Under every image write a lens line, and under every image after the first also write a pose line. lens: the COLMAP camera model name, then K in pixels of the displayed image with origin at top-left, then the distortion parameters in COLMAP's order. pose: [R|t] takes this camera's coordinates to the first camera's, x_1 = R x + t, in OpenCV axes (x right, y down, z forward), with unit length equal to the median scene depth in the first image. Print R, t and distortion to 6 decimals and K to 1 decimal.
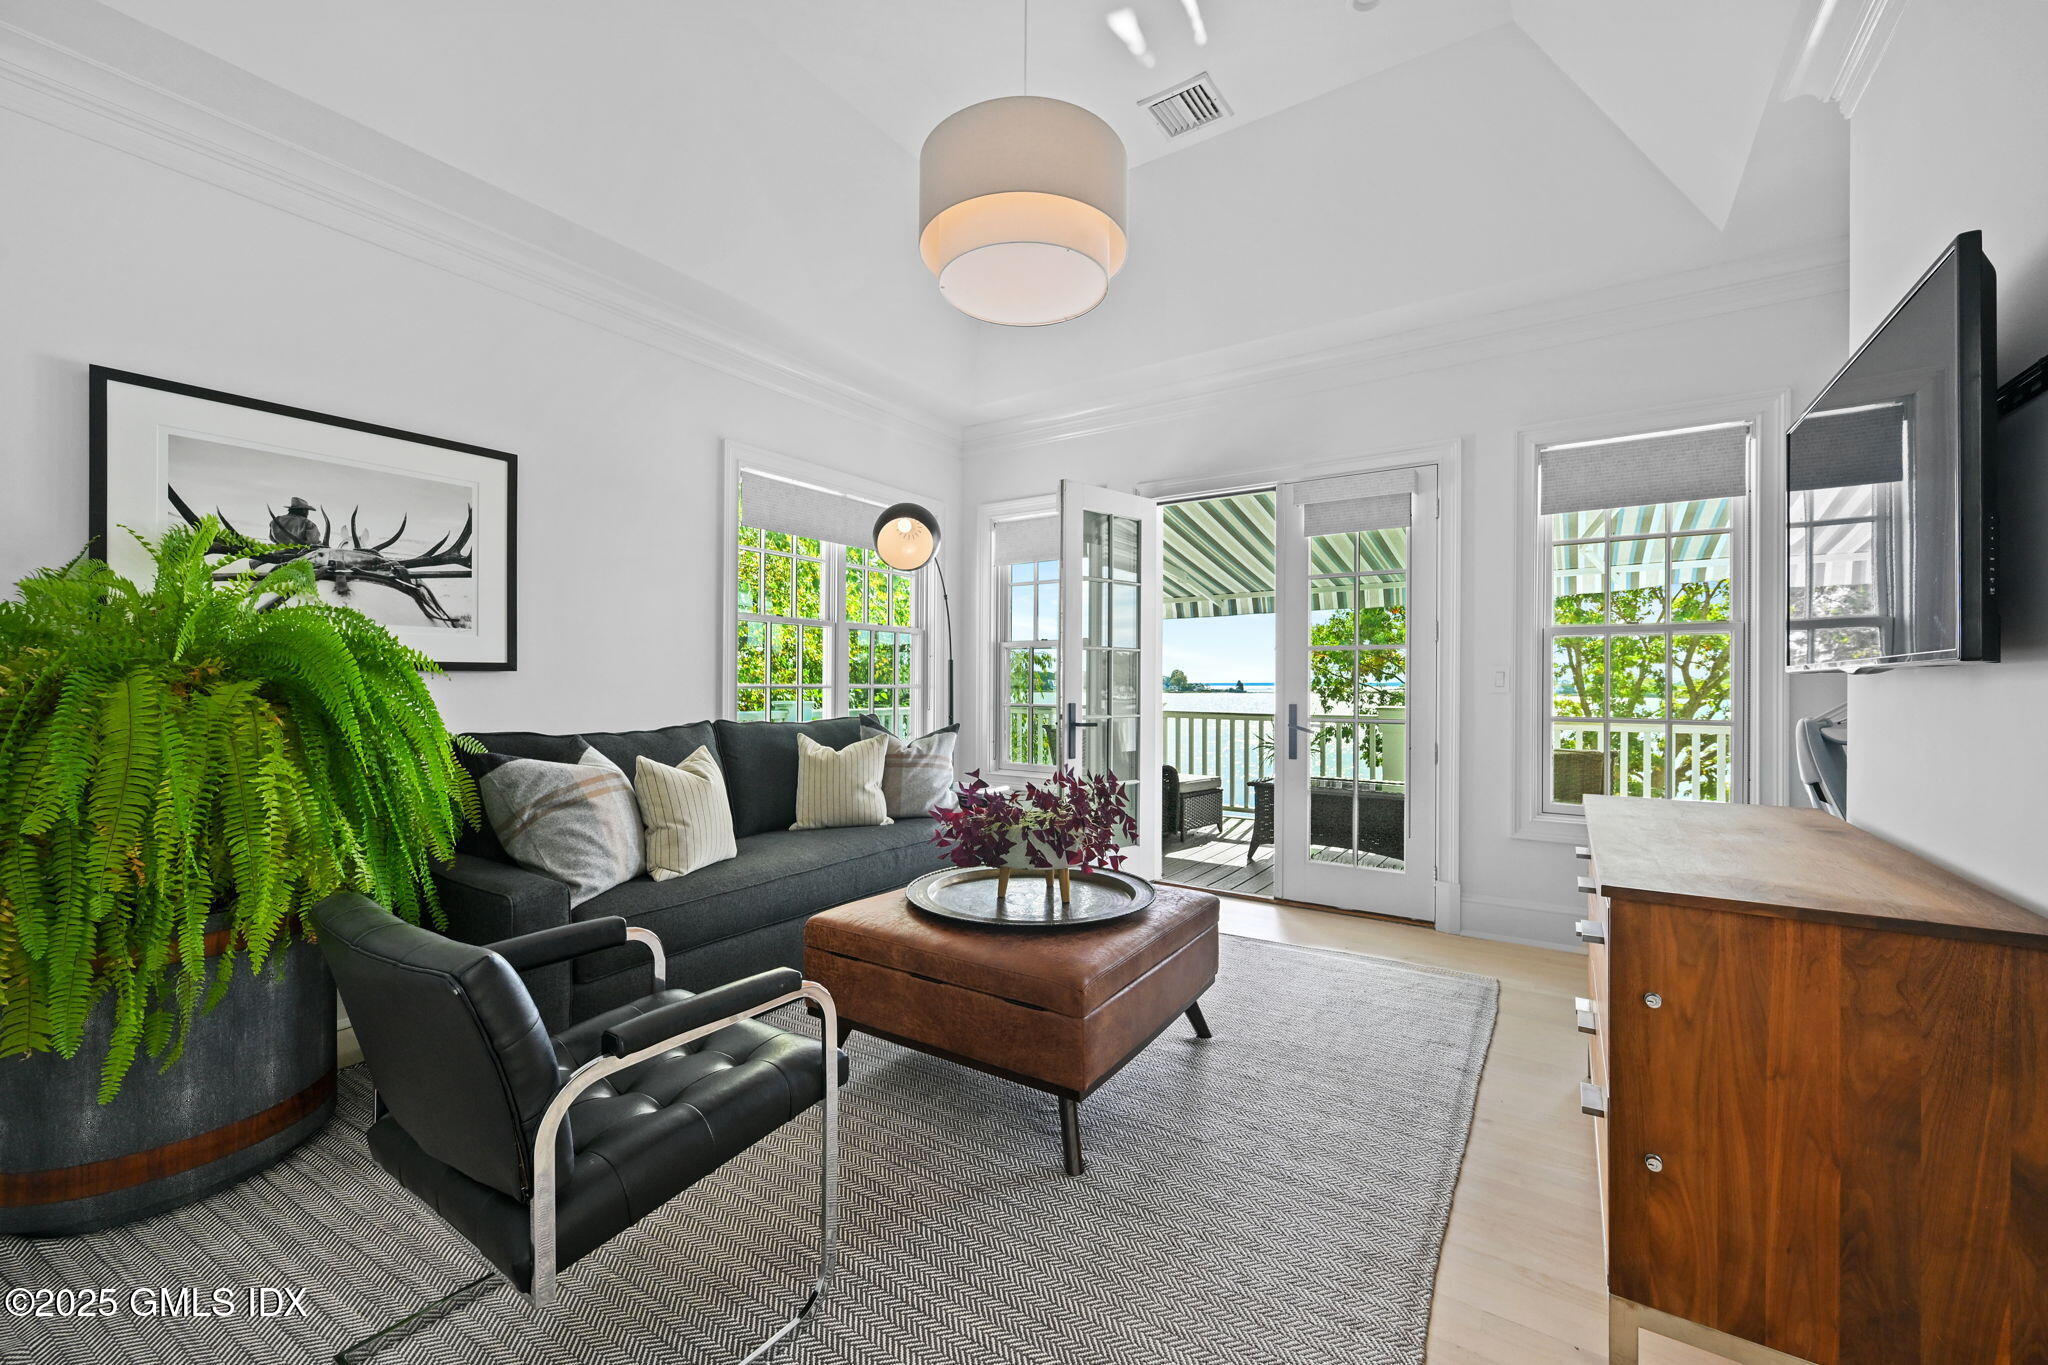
lens RADIAL K [[836.3, 0, 1029.7], [0, 836.3, 684.8], [0, 0, 1]] dist [-0.000950, -0.000141]
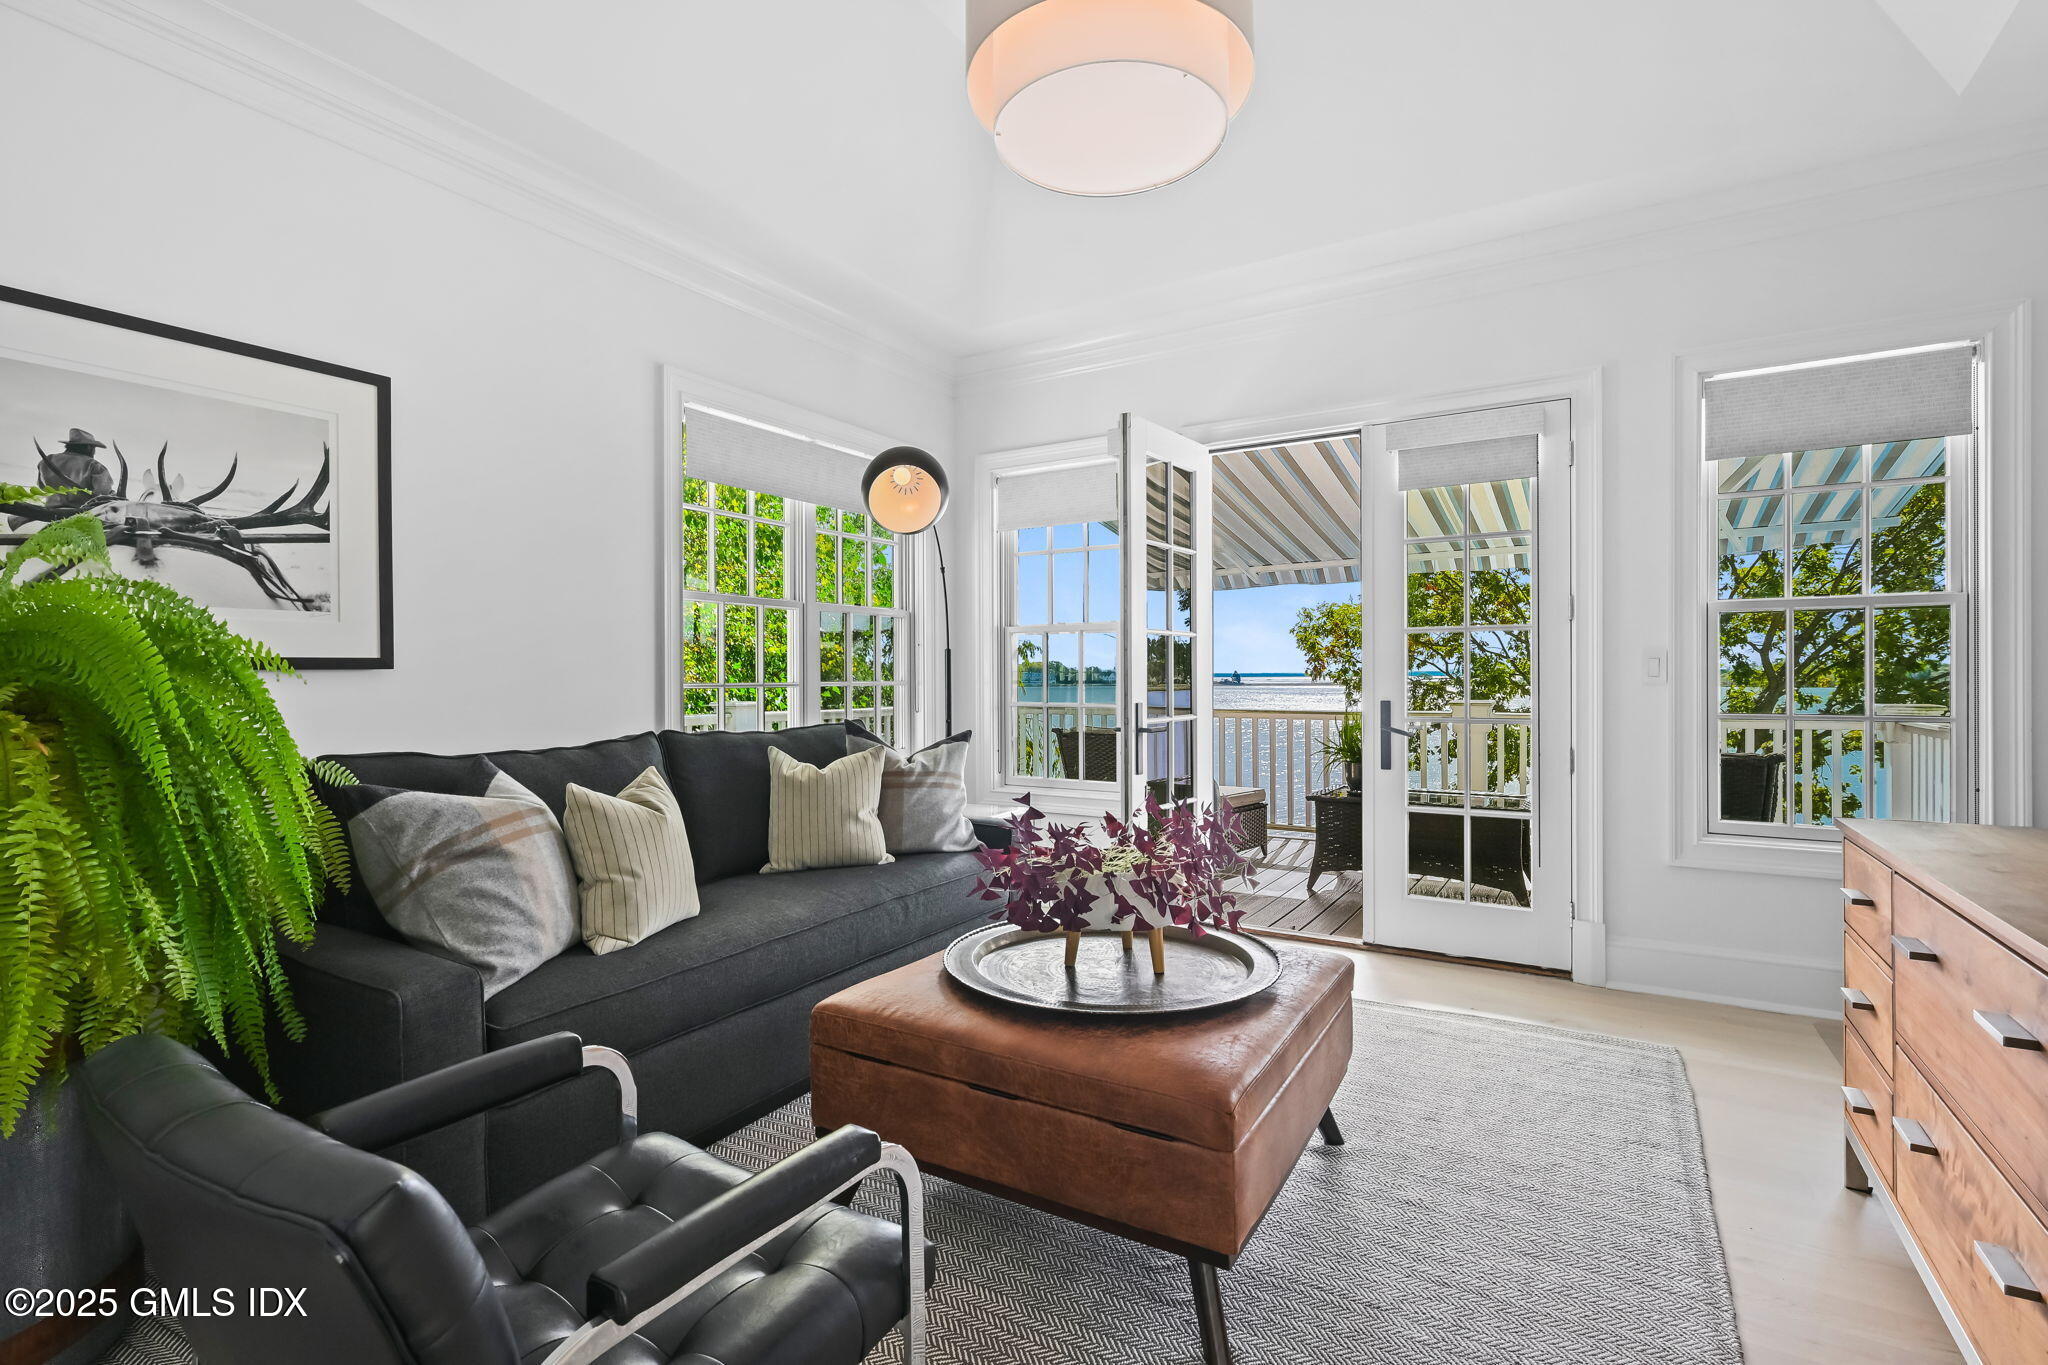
lens RADIAL K [[964.9, 0, 1024.0], [0, 964.9, 682.5], [0, 0, 1]] dist [-0.000790, 0.000334]
pose [[0.999099, -0.010330, 0.041170, -0.104694], [0.010139, 0.999937, 0.004841, -0.003335], [-0.041218, -0.004419, 0.999140, 0.141315]]
